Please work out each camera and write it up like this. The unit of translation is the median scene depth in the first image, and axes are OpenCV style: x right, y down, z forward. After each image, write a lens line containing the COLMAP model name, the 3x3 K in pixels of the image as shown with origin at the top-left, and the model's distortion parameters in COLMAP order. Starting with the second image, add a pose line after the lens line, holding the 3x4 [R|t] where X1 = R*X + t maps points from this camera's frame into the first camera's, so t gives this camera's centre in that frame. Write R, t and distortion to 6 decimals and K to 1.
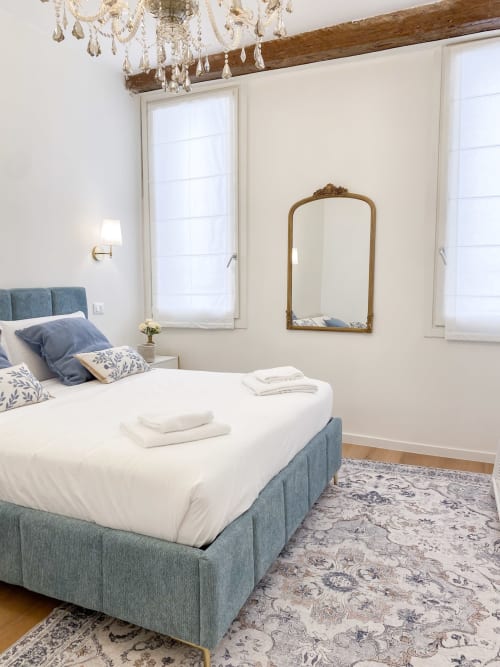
lens RADIAL K [[503.7, 0, 250.0], [0, 503.7, 333.5], [0, 0, 1]] dist [0.003352, -0.004355]
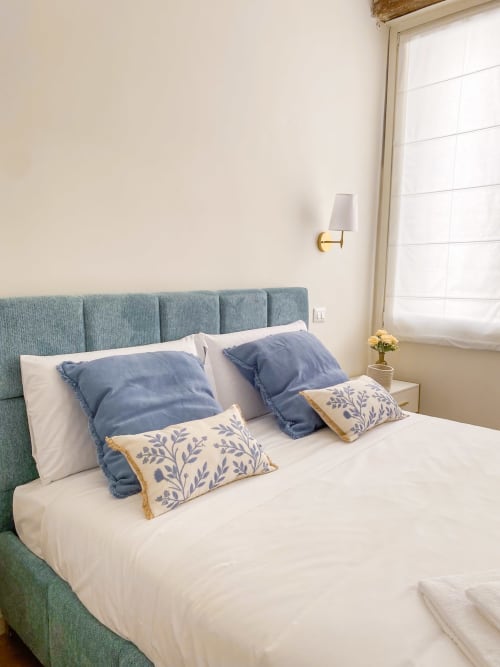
lens RADIAL K [[485.2, 0, 246.9], [0, 485.2, 333.5], [0, 0, 1]] dist [0.021719, -0.001074]
pose [[0.935594, 0.064656, -0.347107, -0.187882], [-0.055067, 0.997781, 0.037430, -0.054426], [0.348757, -0.015906, 0.937078, 0.350040]]
